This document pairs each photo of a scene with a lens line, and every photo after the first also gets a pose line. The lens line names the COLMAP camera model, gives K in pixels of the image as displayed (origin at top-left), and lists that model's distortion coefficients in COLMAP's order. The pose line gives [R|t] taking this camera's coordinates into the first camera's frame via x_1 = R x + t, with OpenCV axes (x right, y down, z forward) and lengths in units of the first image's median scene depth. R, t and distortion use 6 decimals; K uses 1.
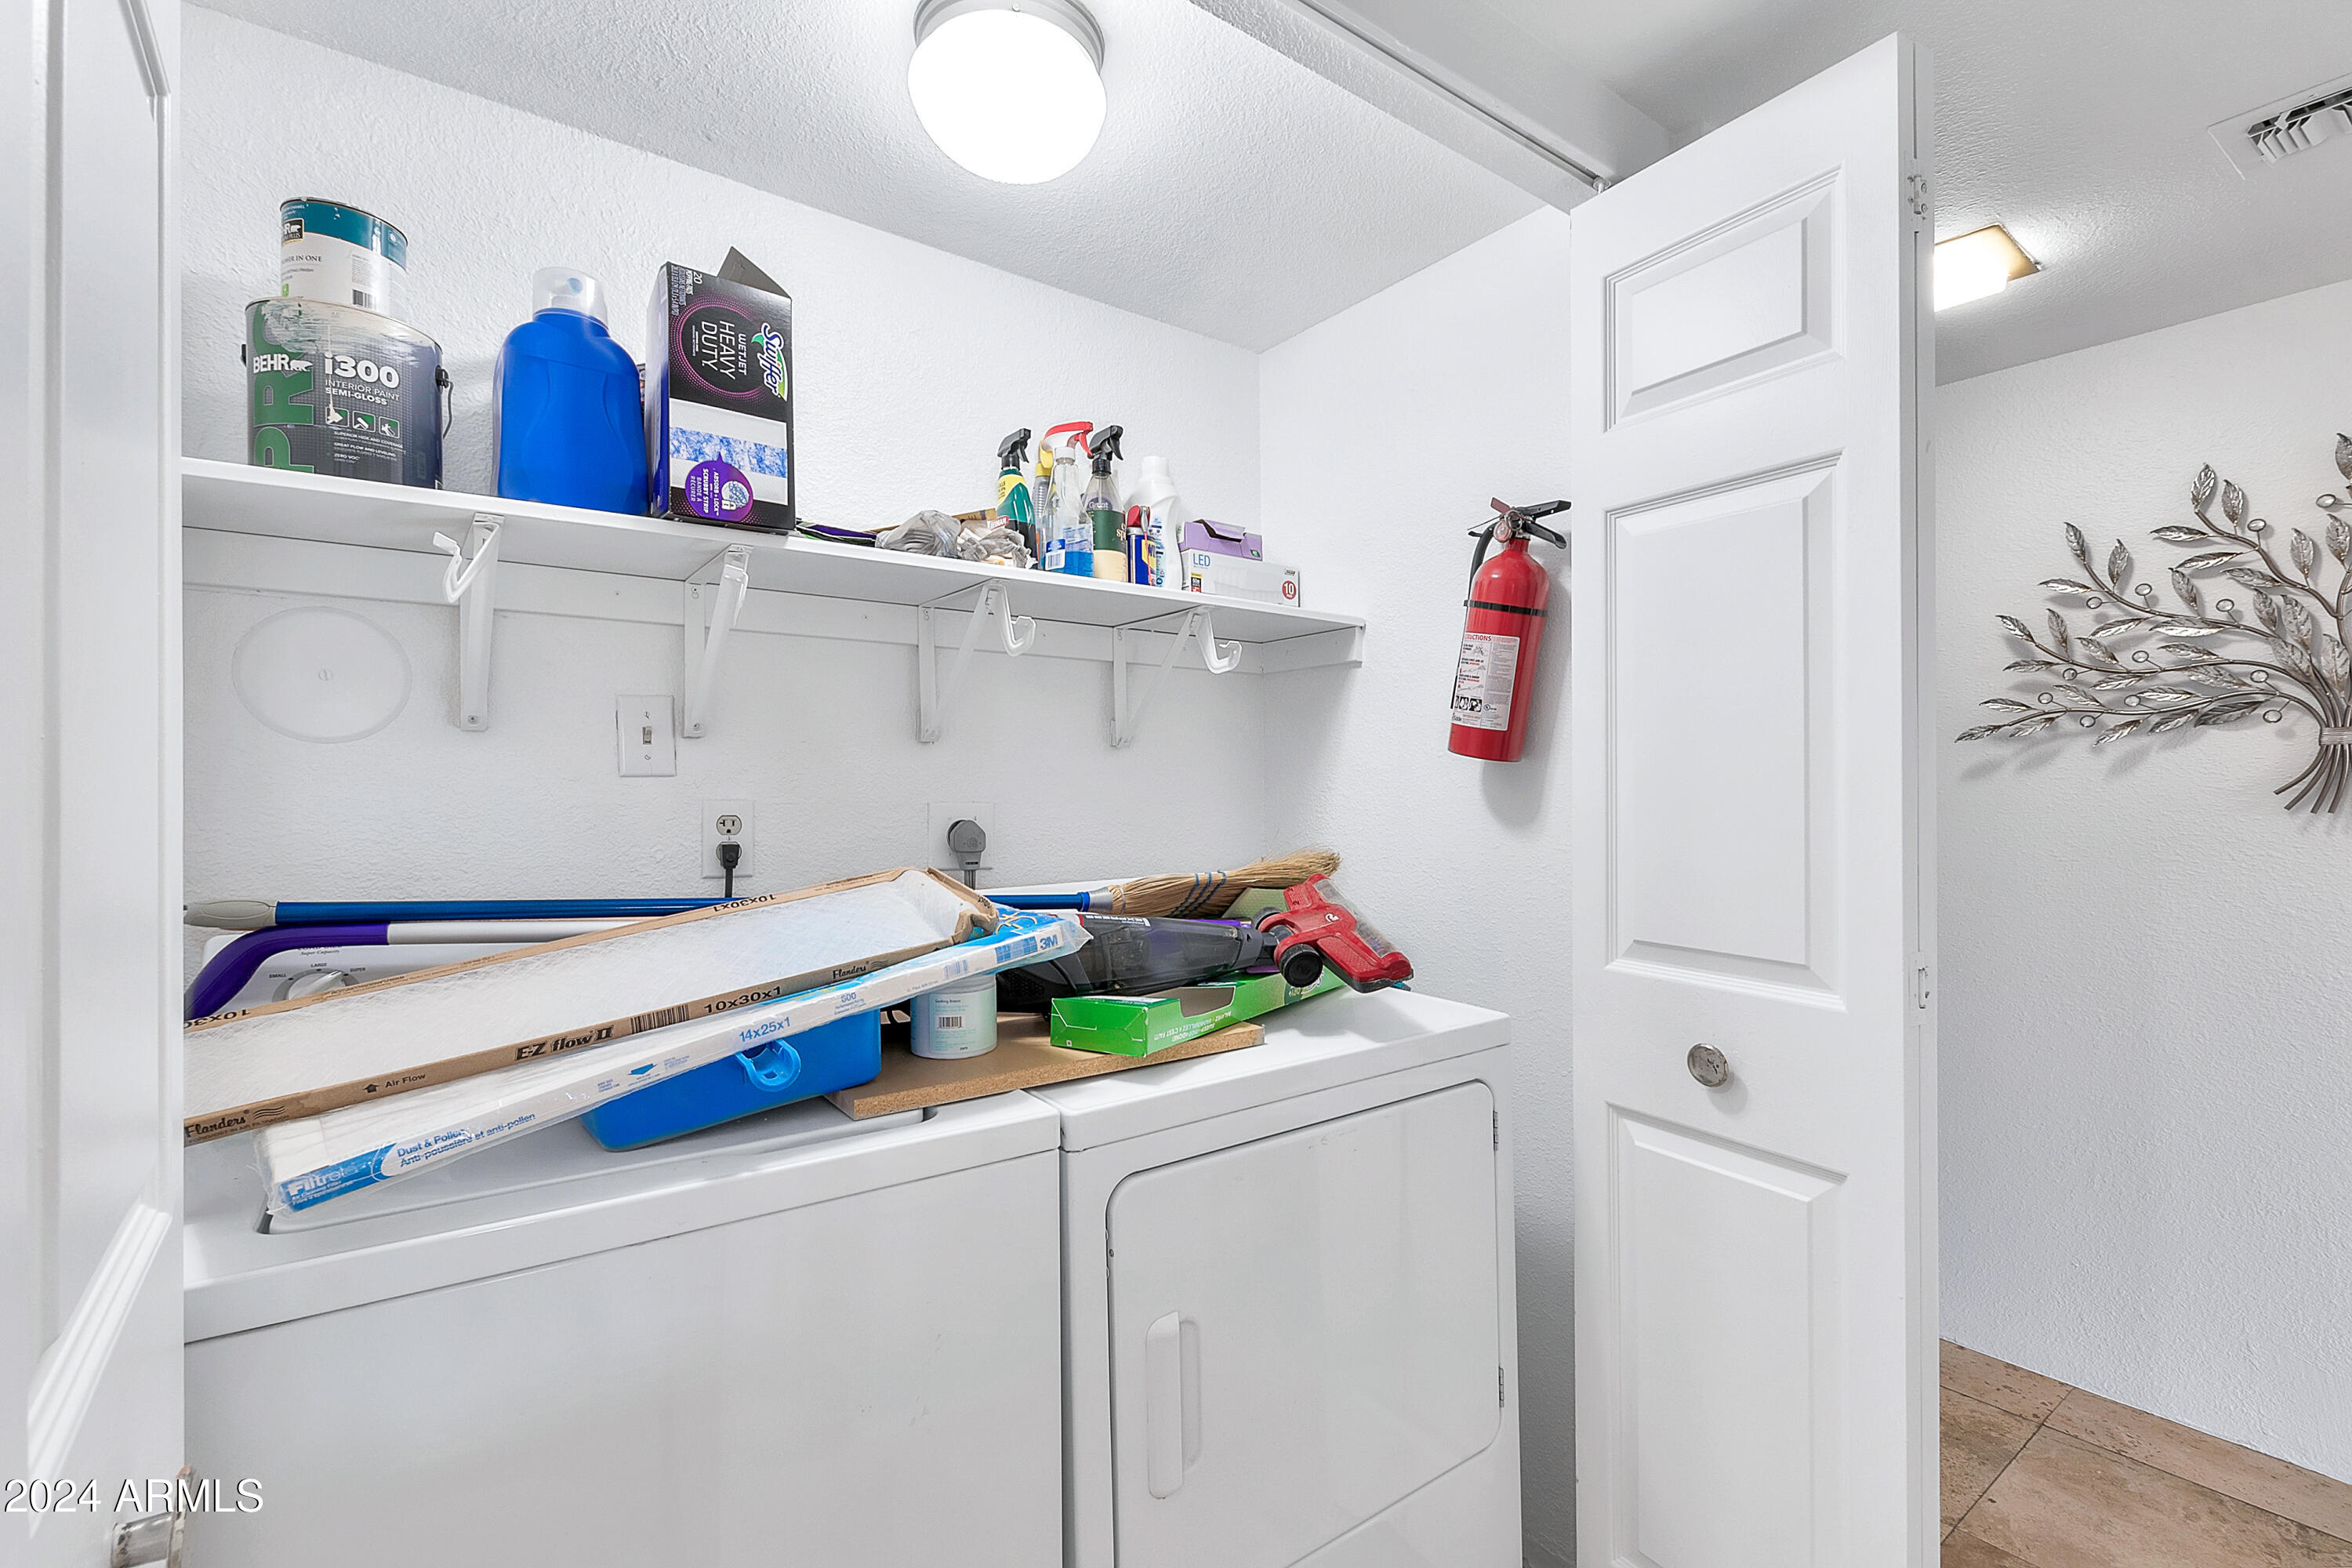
lens RADIAL K [[1038.1, 0, 1168.6], [0, 1038.1, 779.0], [0, 0, 1]] dist [0.011106, -0.003842]
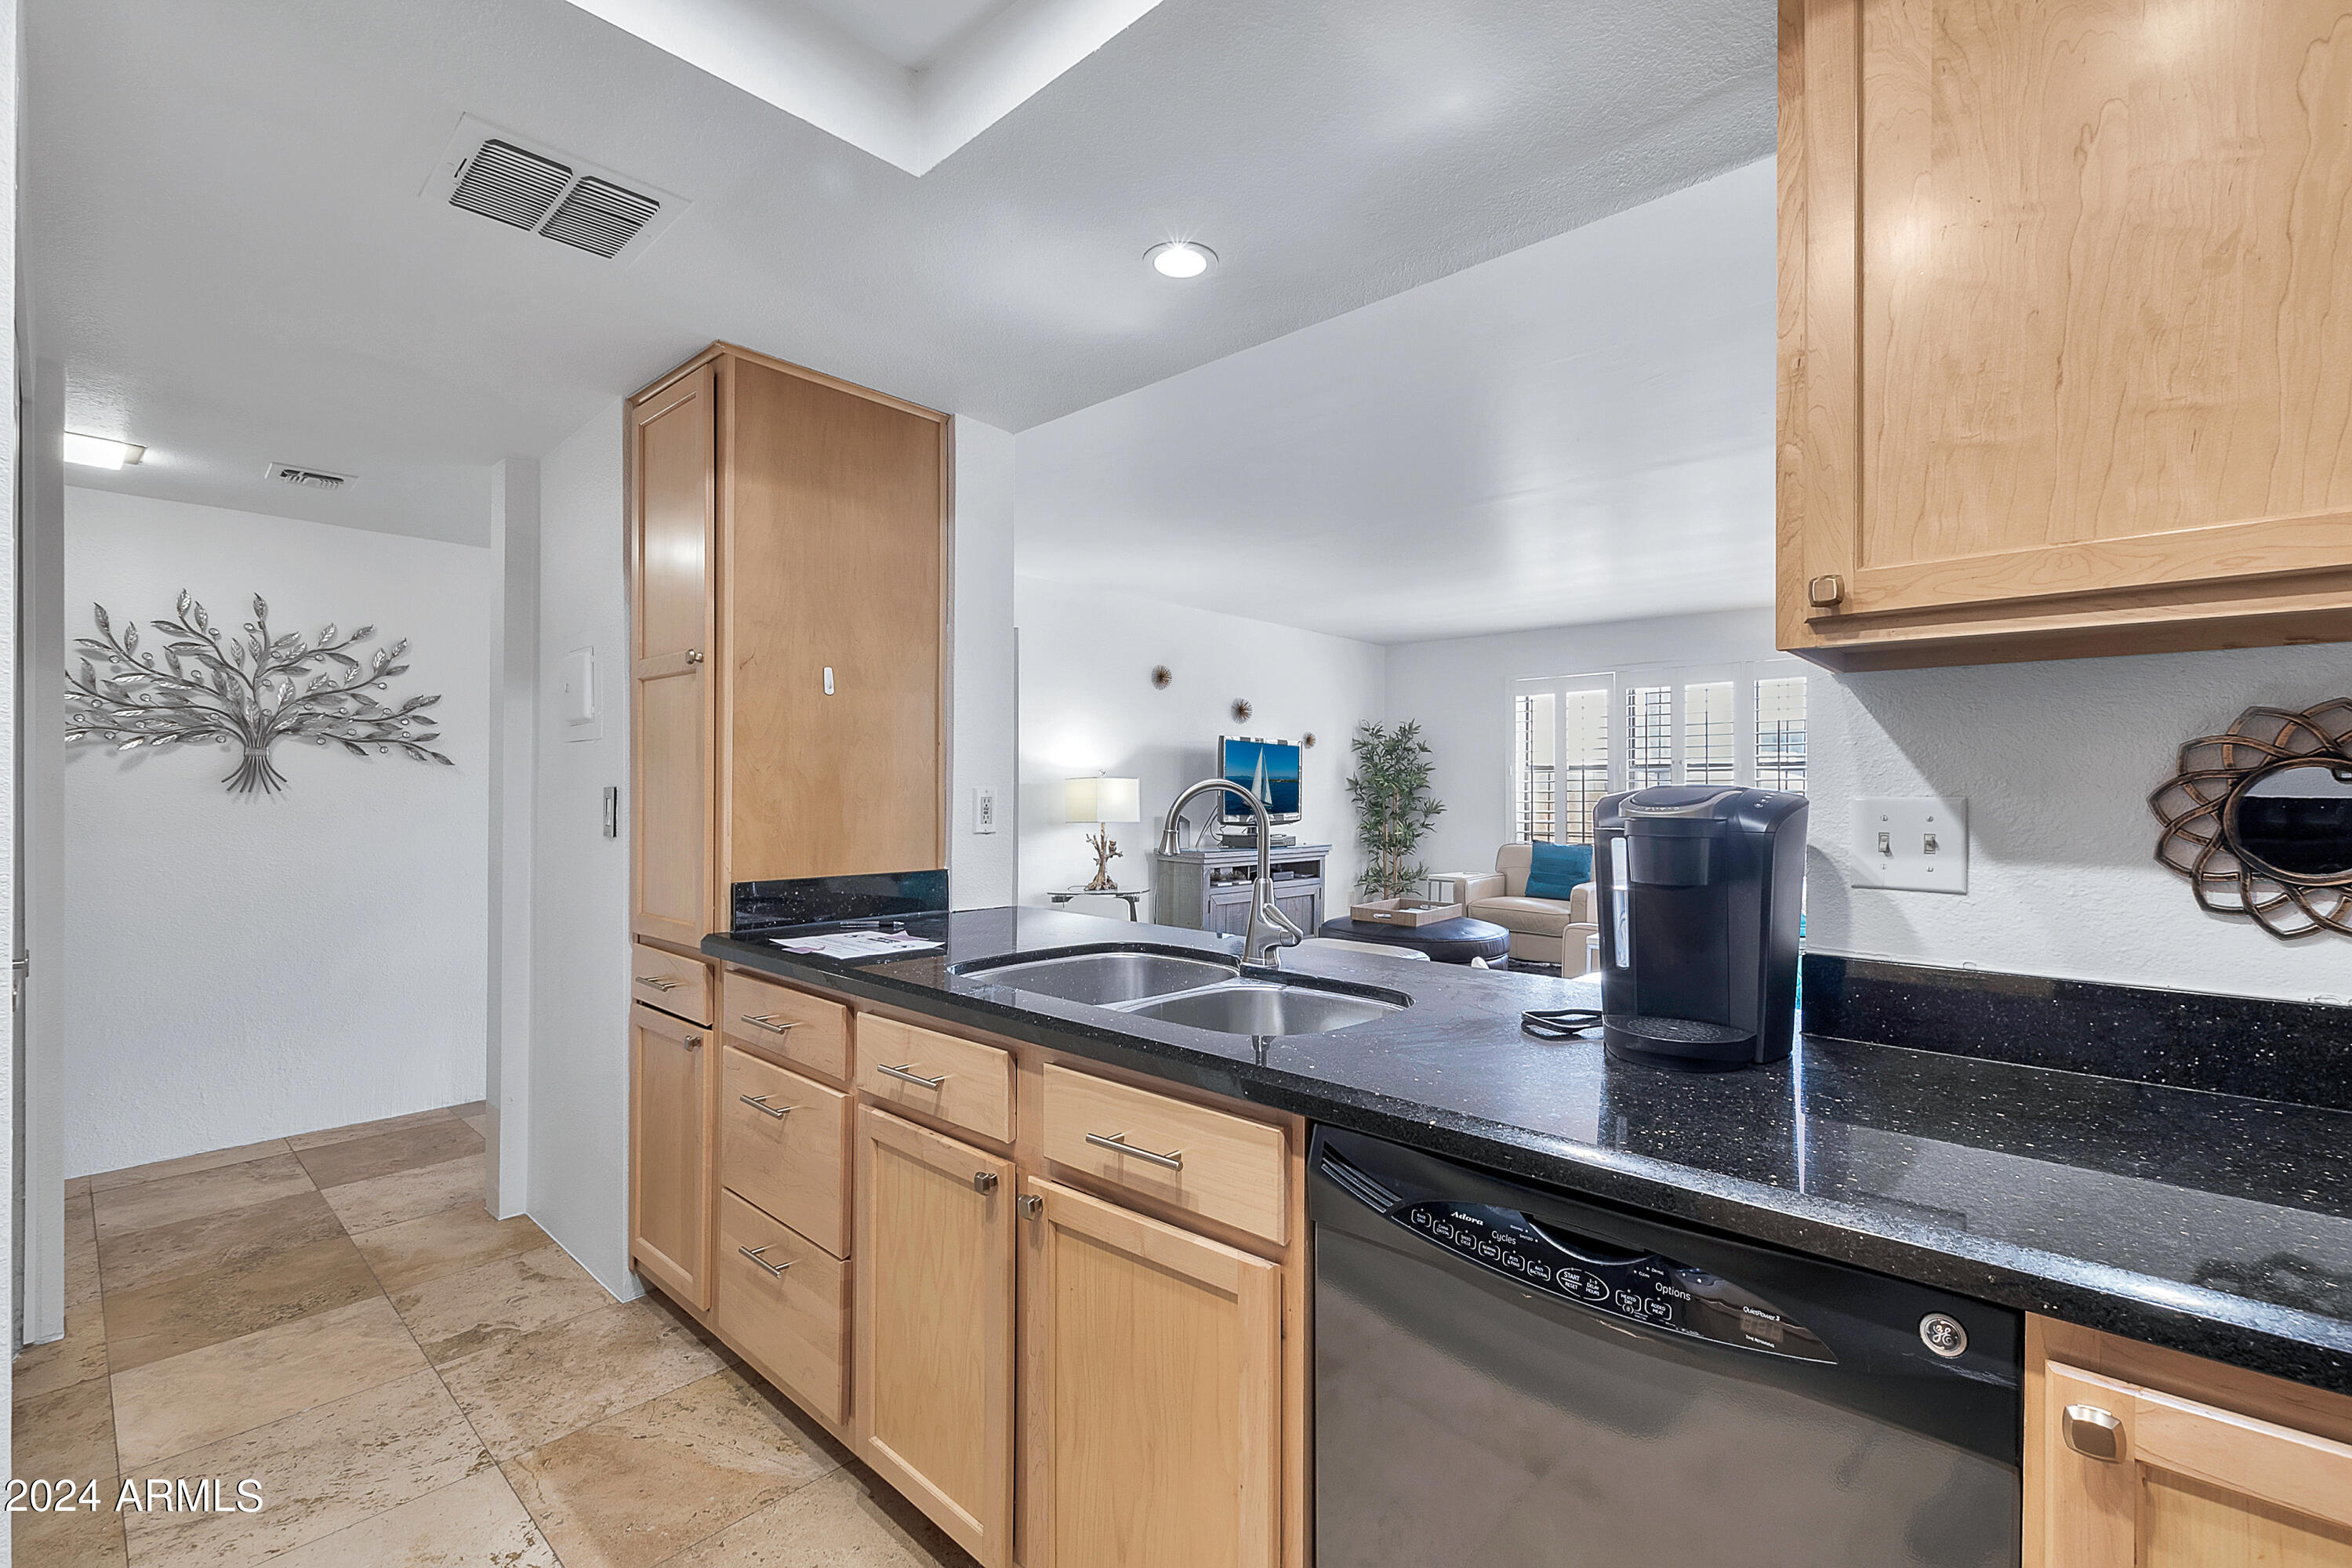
lens RADIAL K [[1038.1, 0, 1171.0], [0, 1038.1, 803.8], [0, 0, 1]] dist [0.011106, -0.003842]
pose [[-0.173197, -0.016205, 0.984754, -0.972568], [-0.012479, 0.999820, 0.014259, 0.005052], [-0.984808, -0.009819, -0.173368, -0.295588]]
